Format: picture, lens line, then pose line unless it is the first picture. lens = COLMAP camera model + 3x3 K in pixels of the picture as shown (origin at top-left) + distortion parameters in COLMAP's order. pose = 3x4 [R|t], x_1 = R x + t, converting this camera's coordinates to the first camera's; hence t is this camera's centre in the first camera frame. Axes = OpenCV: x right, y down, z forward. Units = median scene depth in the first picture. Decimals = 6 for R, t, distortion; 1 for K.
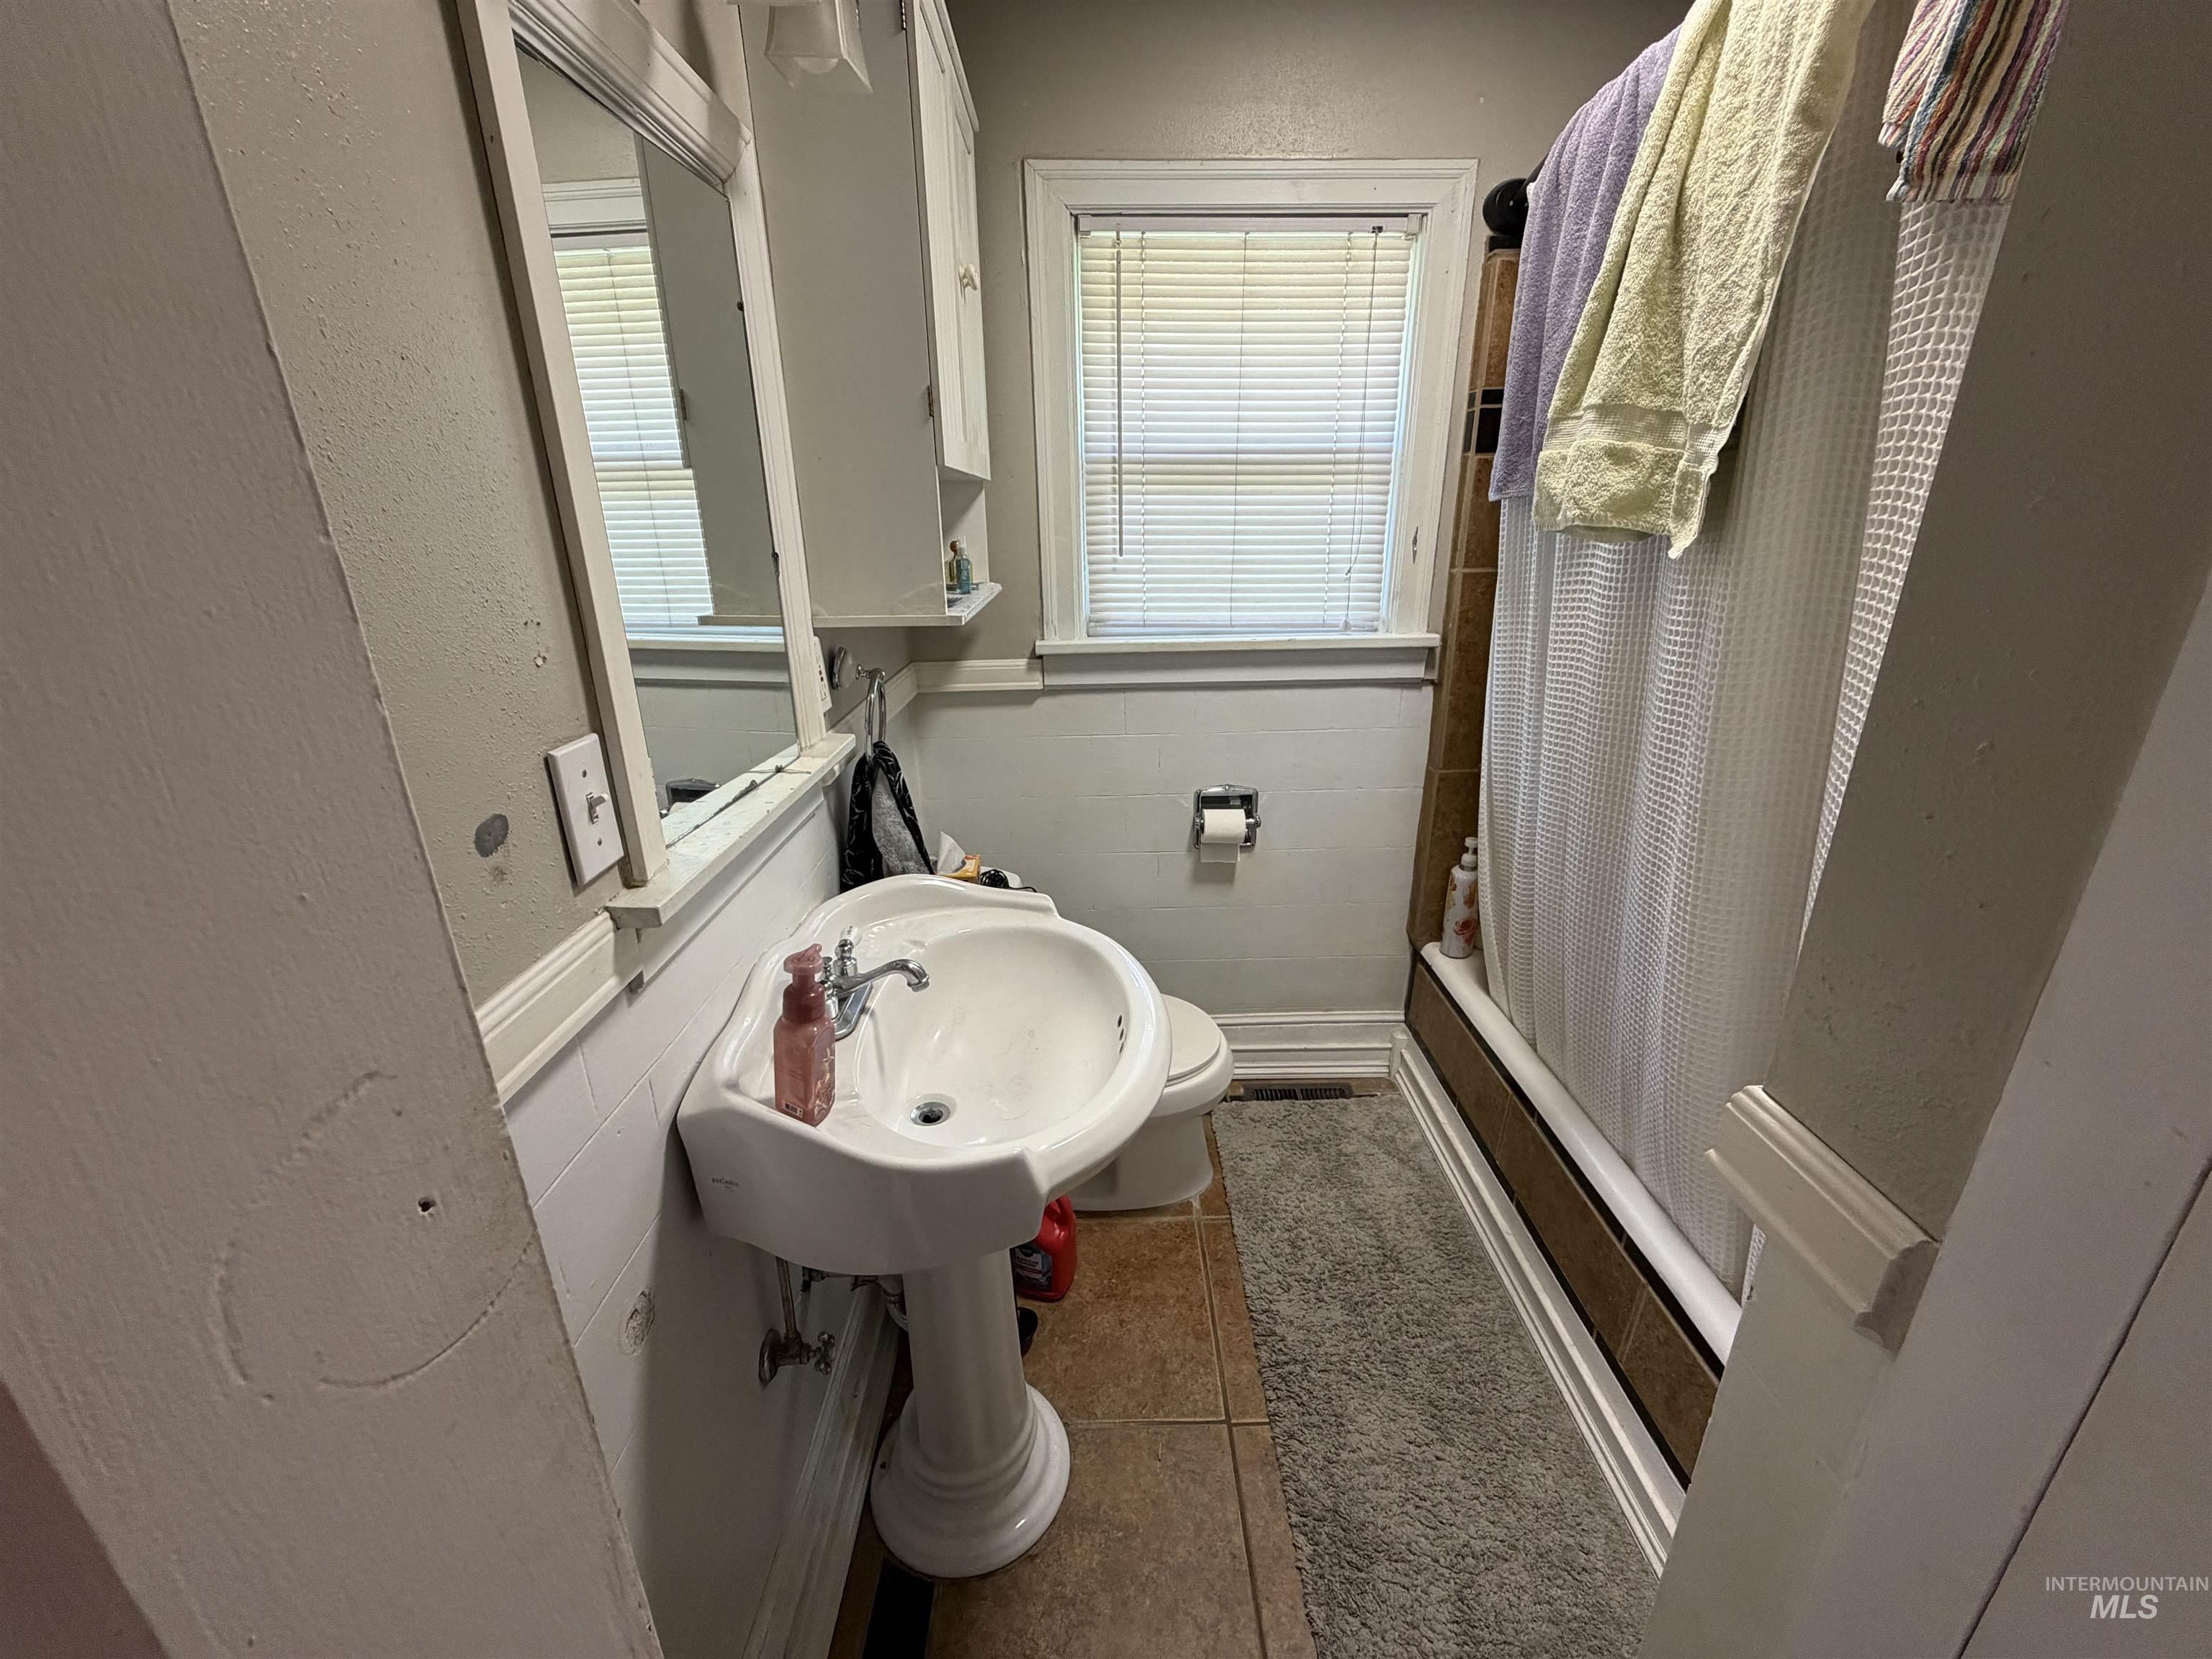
lens RADIAL K [[881.4, 0, 1100.4], [0, 881.4, 829.3], [0, 0, 1]] dist [0.000975, 0.000439]
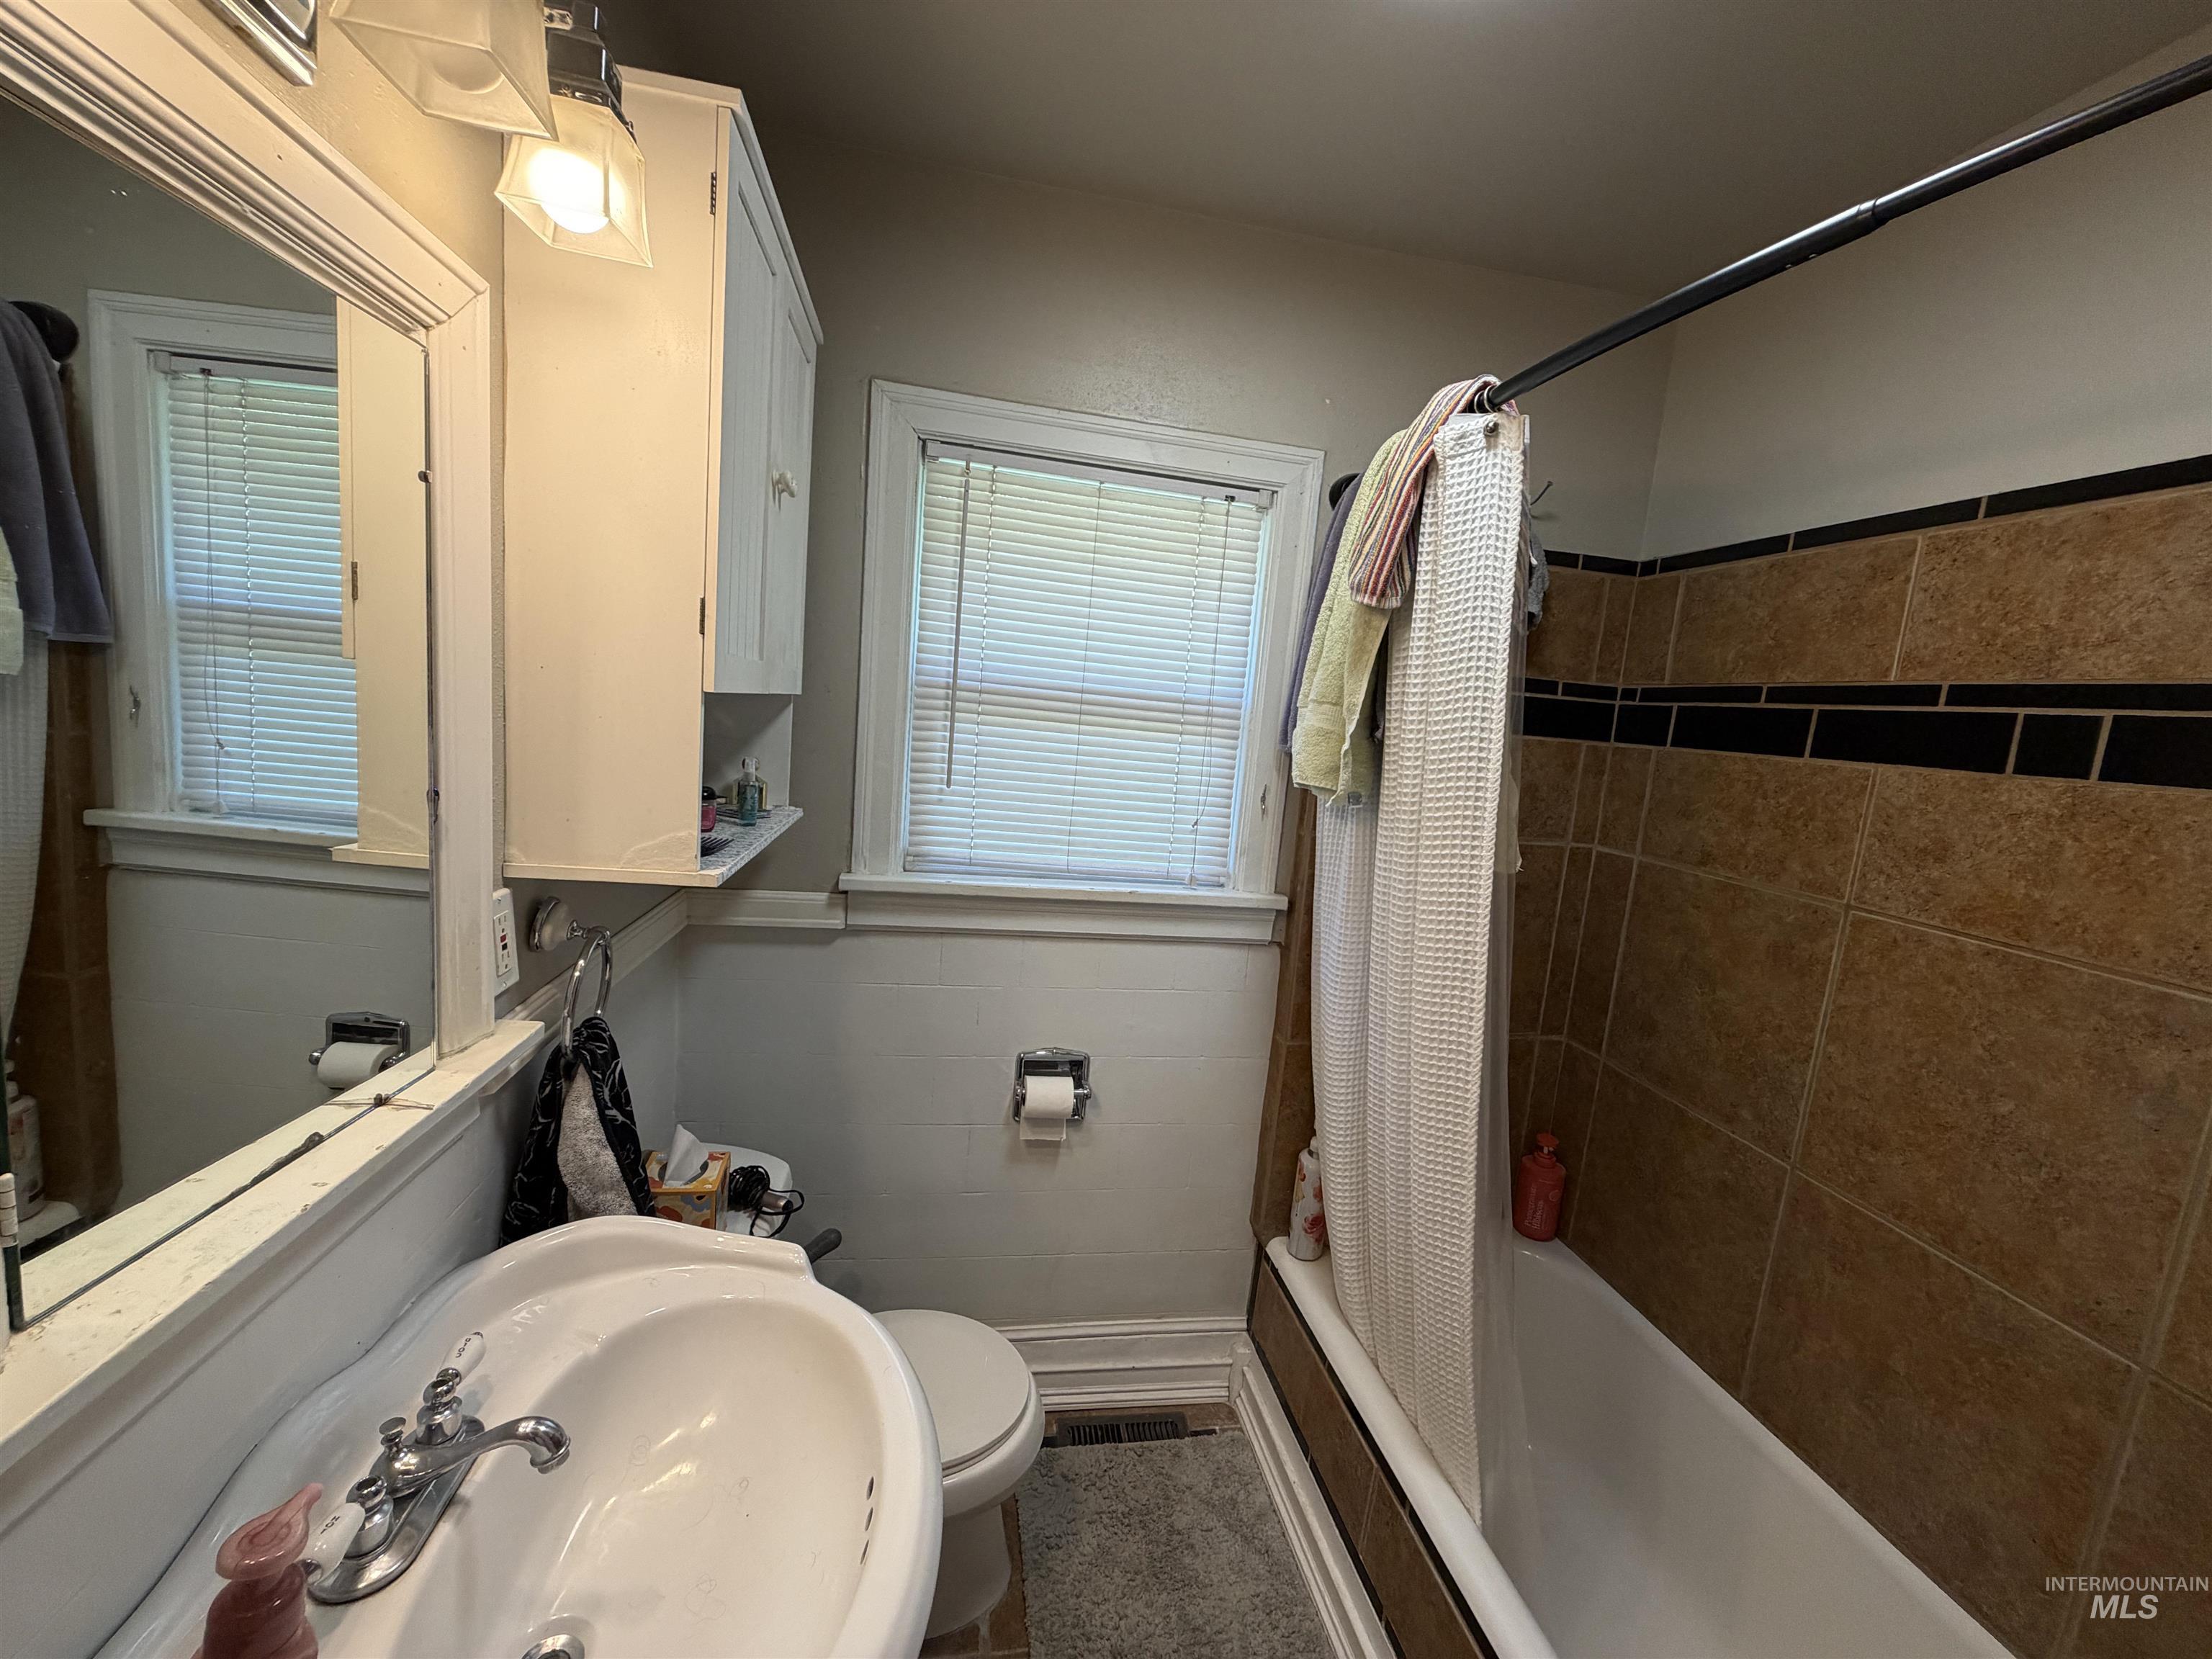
lens RADIAL K [[881.4, 0, 1100.4], [0, 881.4, 829.3], [0, 0, 1]] dist [0.000975, 0.000439]
pose [[0.982032, 0.076968, 0.172307, 0.023764], [-0.039820, 0.977002, -0.209477, -0.088472], [-0.184467, 0.198852, 0.962512, 0.125497]]
